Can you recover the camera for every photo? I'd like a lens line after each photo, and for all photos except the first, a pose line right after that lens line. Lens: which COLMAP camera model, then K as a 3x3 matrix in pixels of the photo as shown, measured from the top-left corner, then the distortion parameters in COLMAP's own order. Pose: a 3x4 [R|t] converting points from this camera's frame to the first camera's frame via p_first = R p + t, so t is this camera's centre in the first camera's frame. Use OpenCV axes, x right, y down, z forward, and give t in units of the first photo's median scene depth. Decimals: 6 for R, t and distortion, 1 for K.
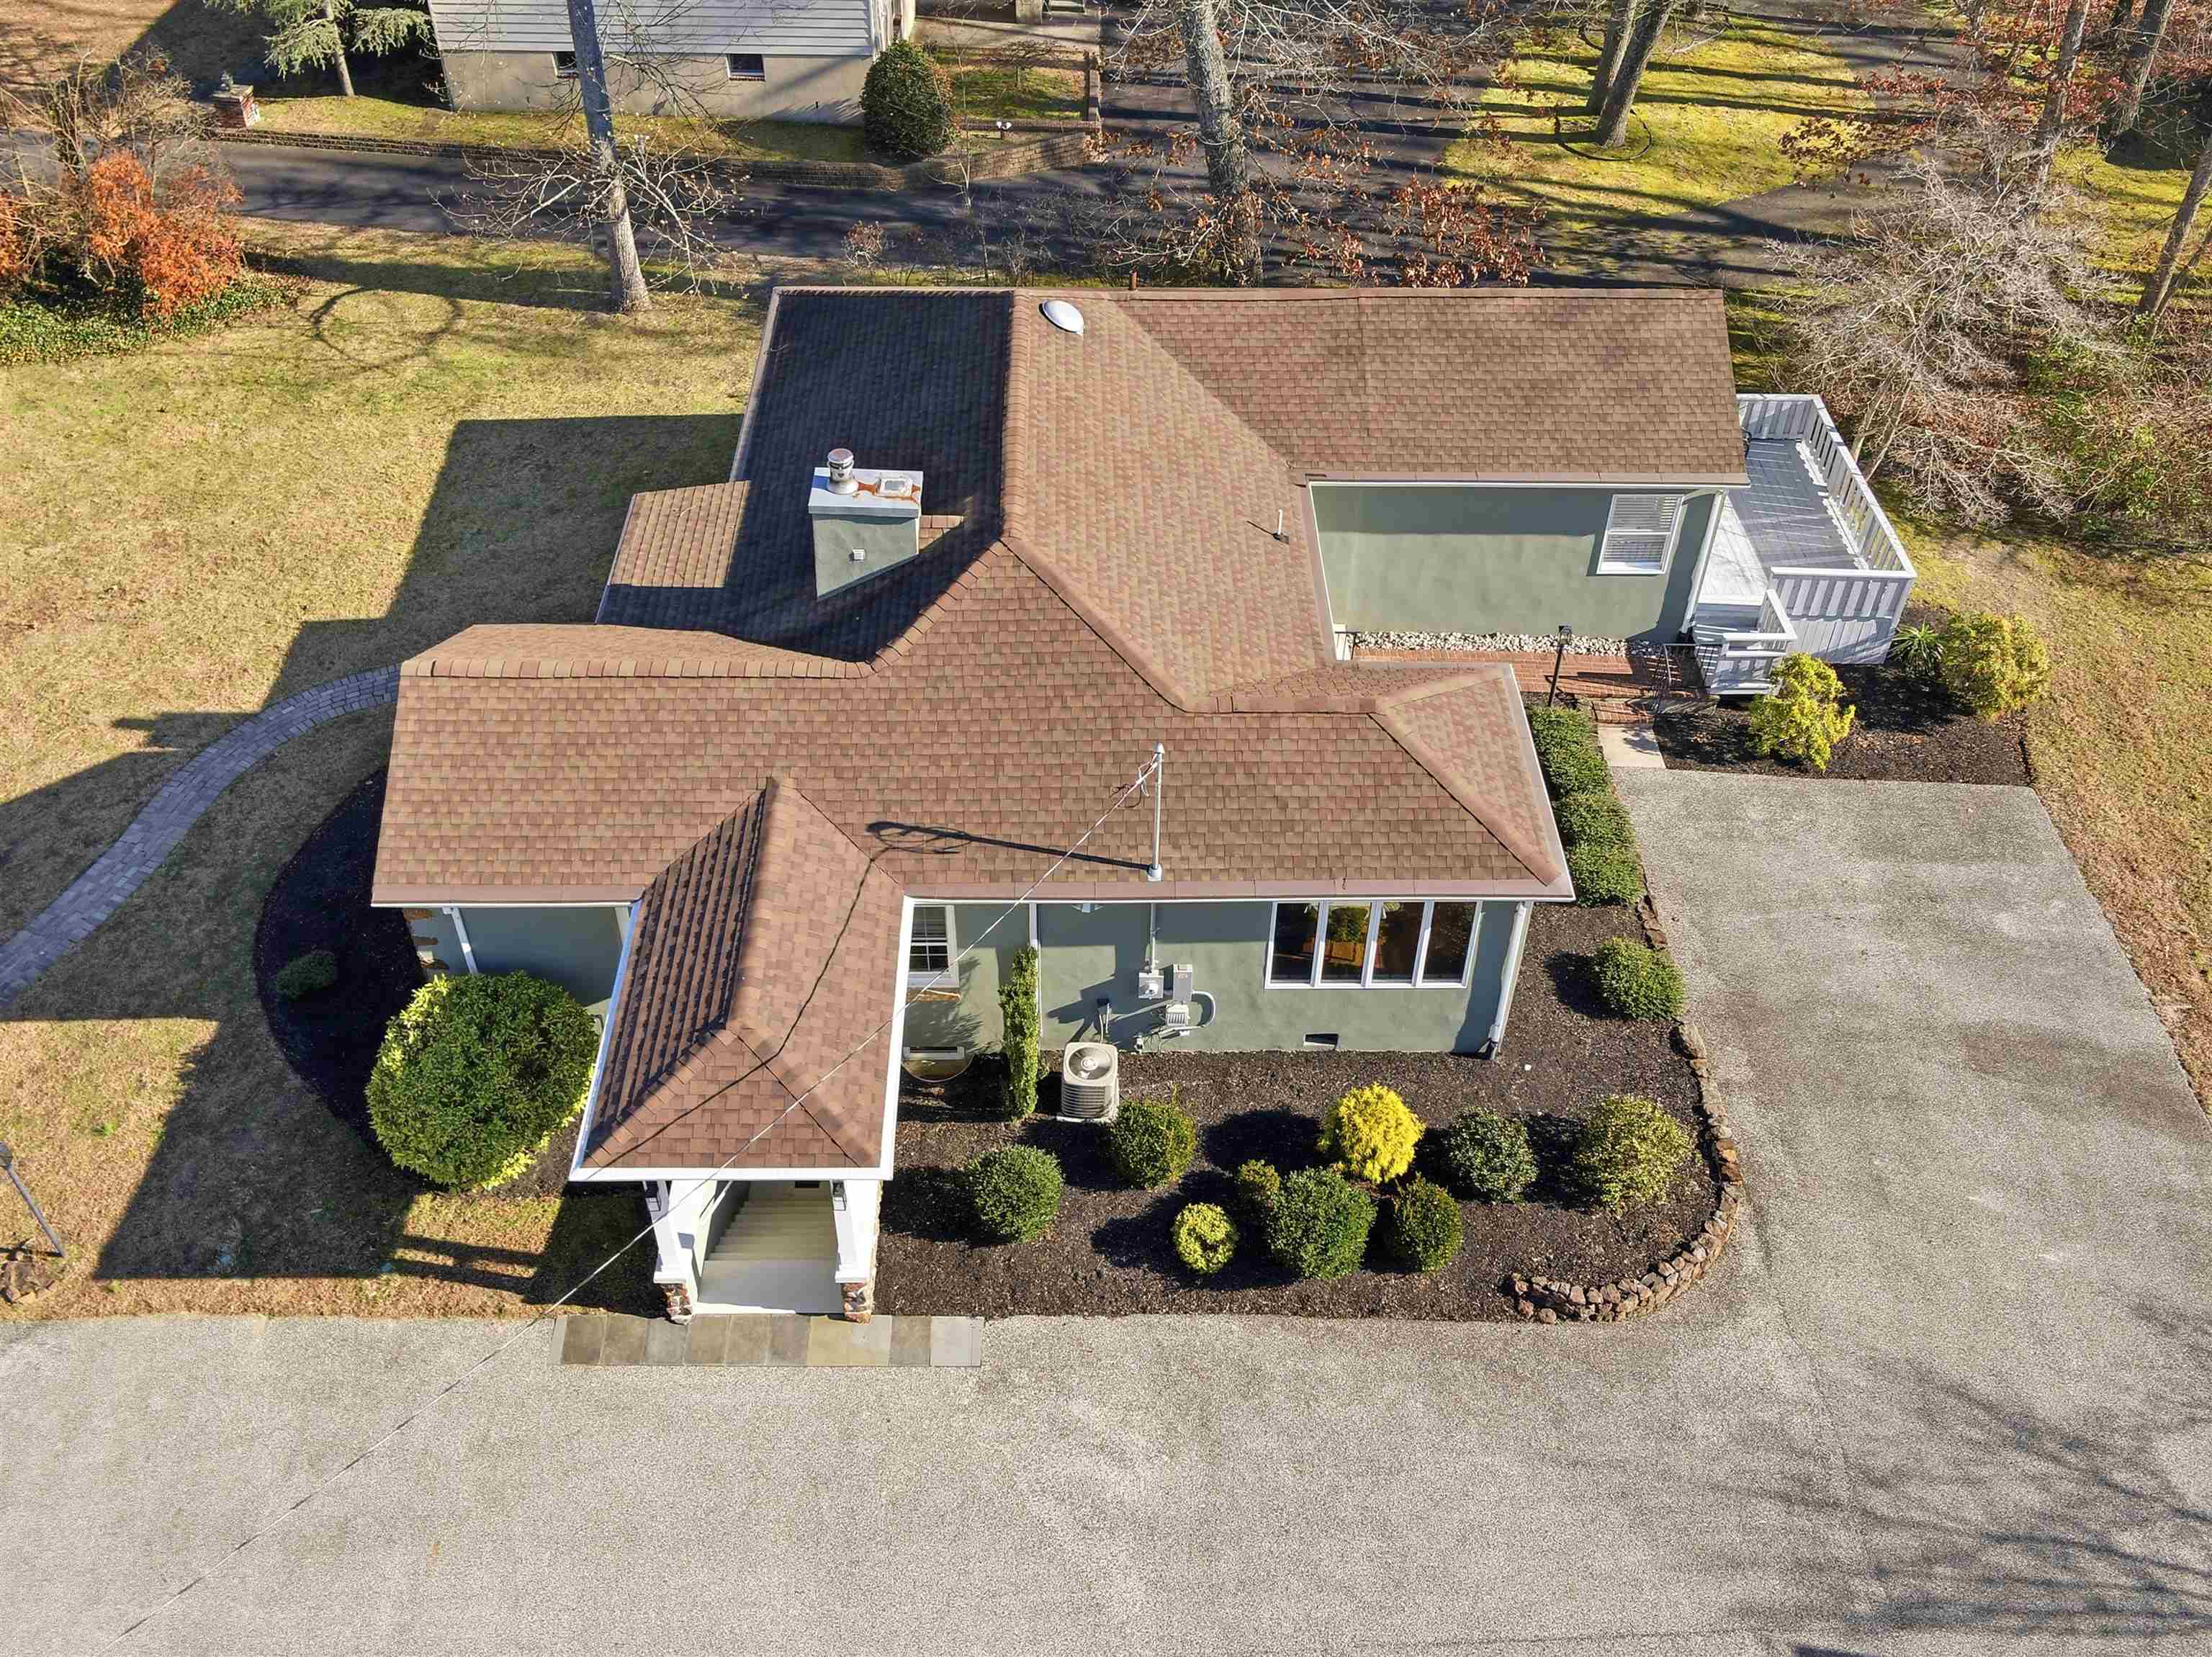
lens RADIAL K [[1941.6, 0, 1106.0], [0, 1941.6, 828.5], [0, 0, 1]] dist [-0.006222, -0.014754]
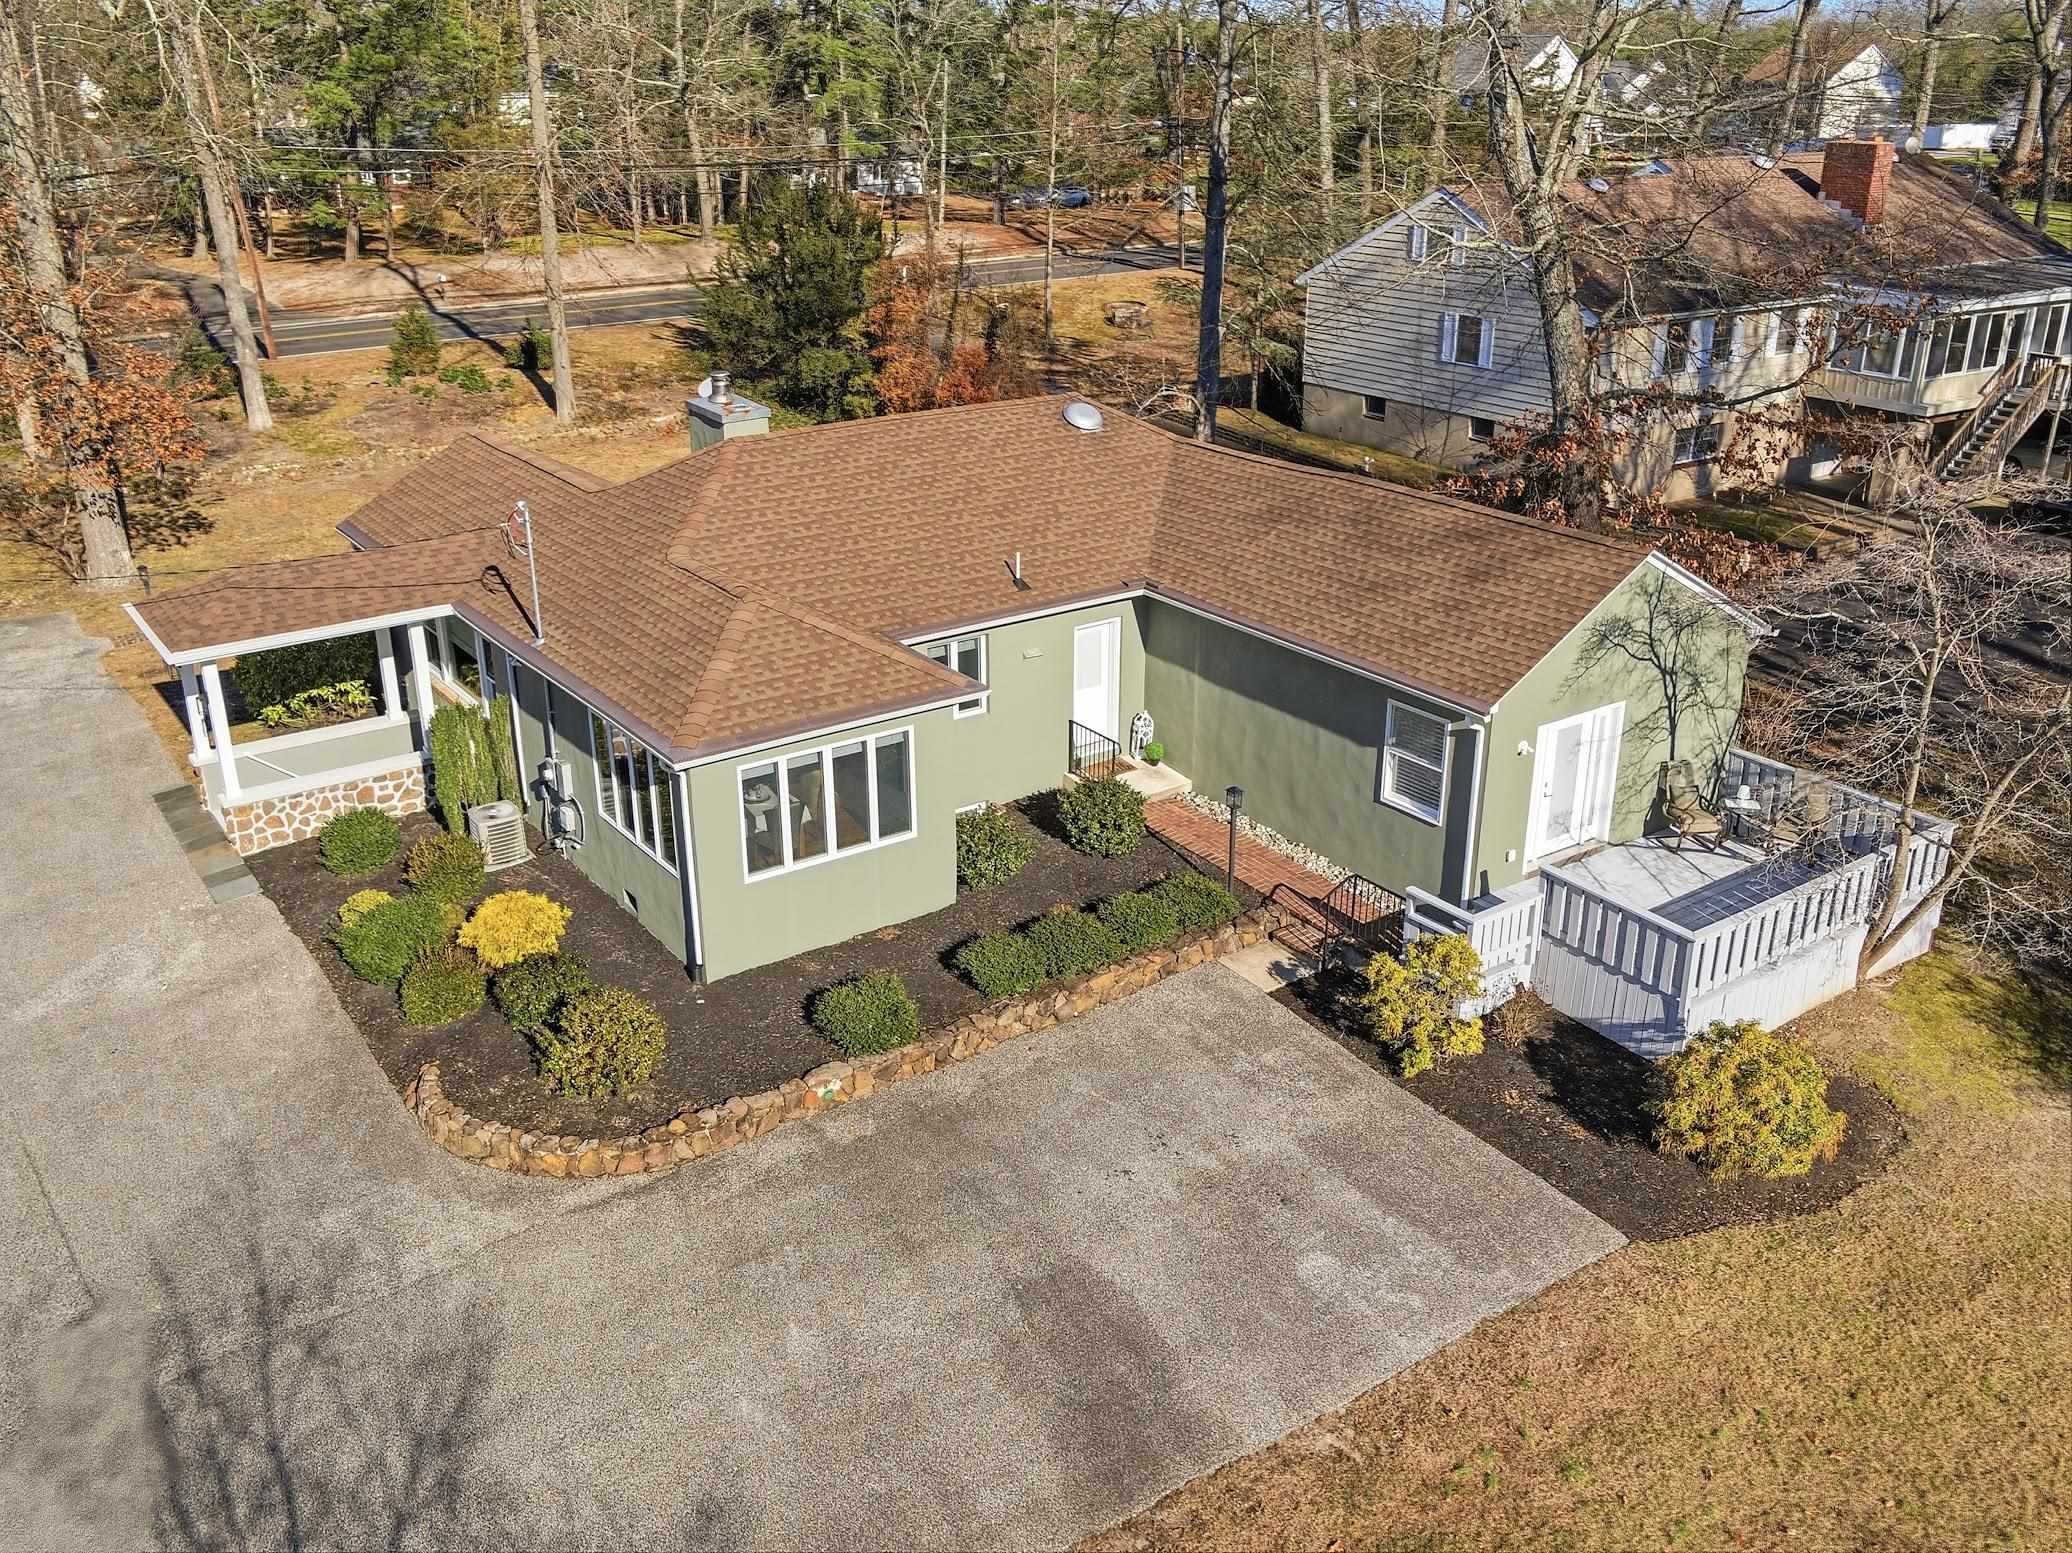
lens RADIAL K [[1818.6, 0, 1036.0], [0, 1818.6, 776.5], [0, 0, 1]] dist [-0.006222, -0.014754]
pose [[0.551581, 0.286228, -0.783475, 0.811460], [-0.553932, 0.827951, -0.087503, 0.014559], [0.623633, 0.482257, 0.615232, 0.415479]]
